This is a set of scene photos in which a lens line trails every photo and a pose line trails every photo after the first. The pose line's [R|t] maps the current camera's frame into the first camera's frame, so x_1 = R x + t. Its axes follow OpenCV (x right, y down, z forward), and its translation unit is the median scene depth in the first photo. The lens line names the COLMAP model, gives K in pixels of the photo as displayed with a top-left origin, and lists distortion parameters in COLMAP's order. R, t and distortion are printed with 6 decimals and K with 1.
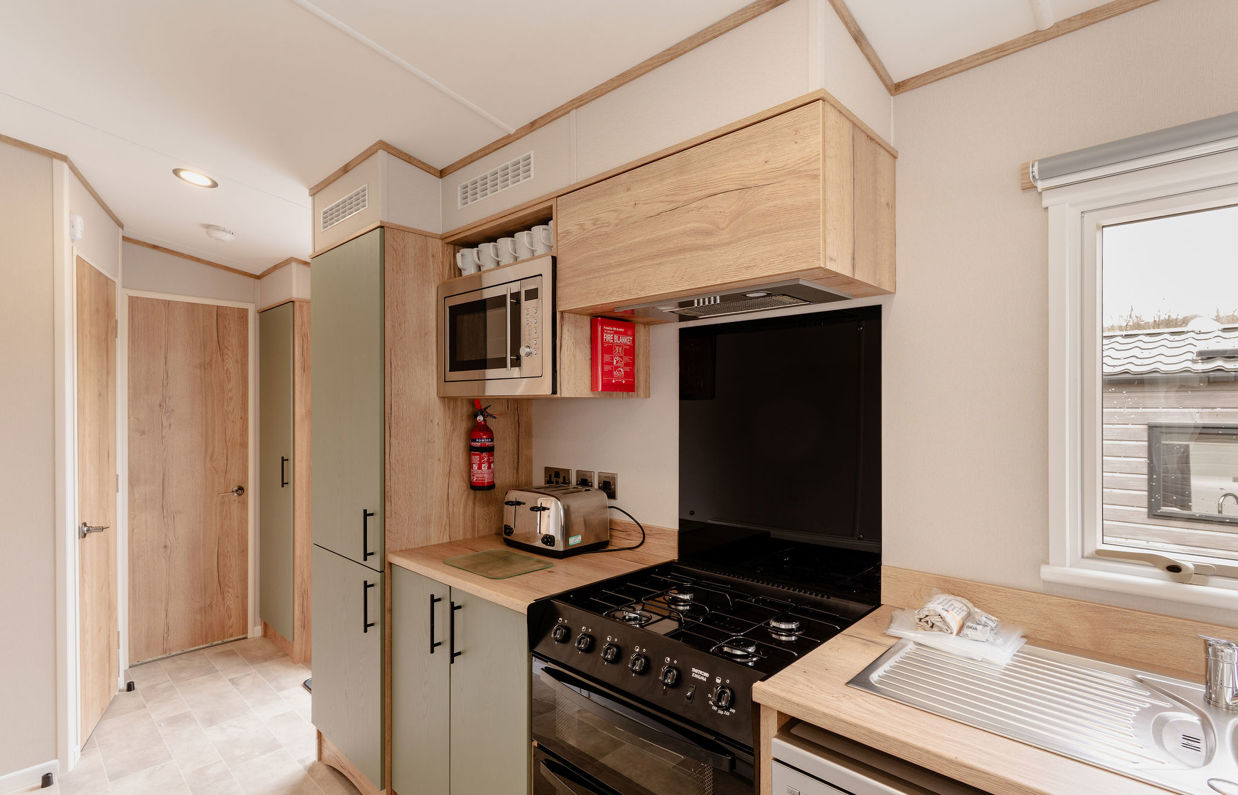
lens RADIAL K [[600.9, 0, 595.6], [0, 600.9, 401.5], [0, 0, 1]] dist [0.000999, 0.001680]
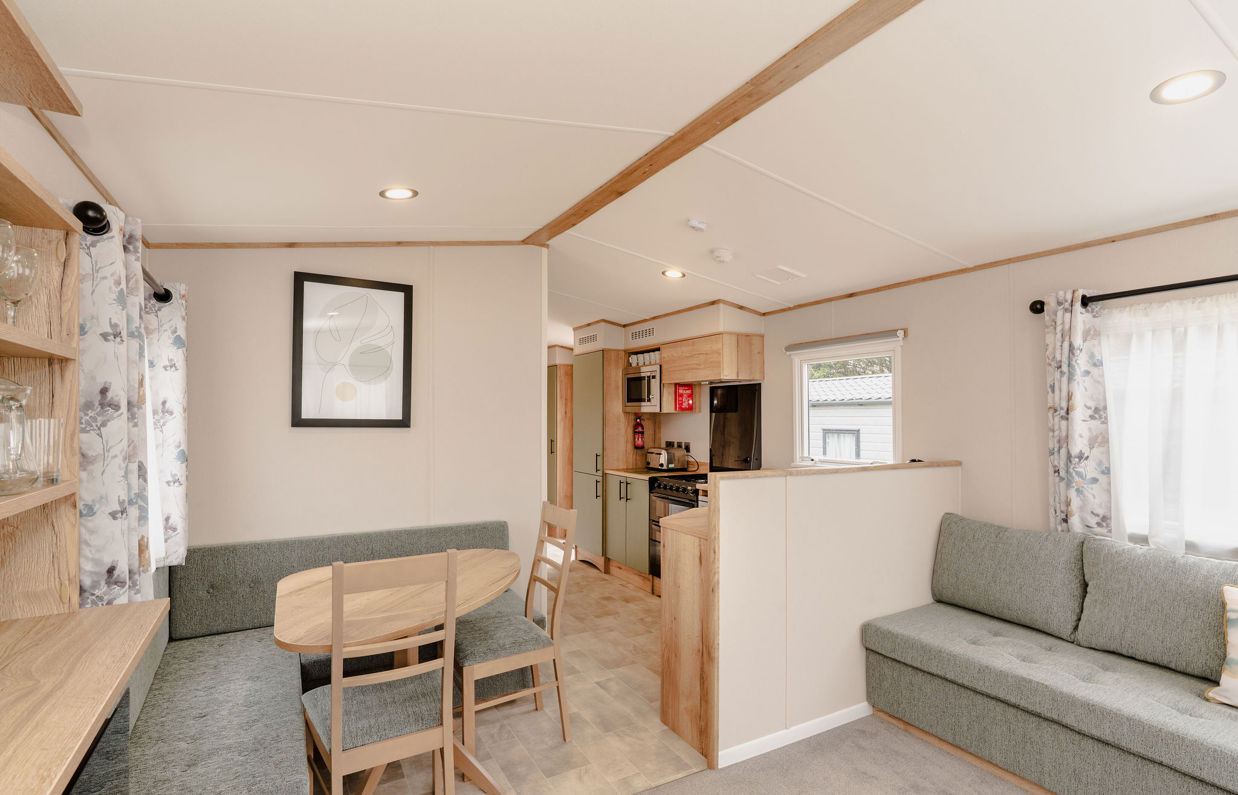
lens RADIAL K [[600.9, 0, 595.6], [0, 600.9, 401.5], [0, 0, 1]] dist [0.000999, 0.001680]
pose [[0.952605, -0.002671, -0.304197, 0.441161], [-0.002526, 0.999858, -0.016689, -0.010454], [0.304199, 0.016666, 0.952463, -1.598809]]
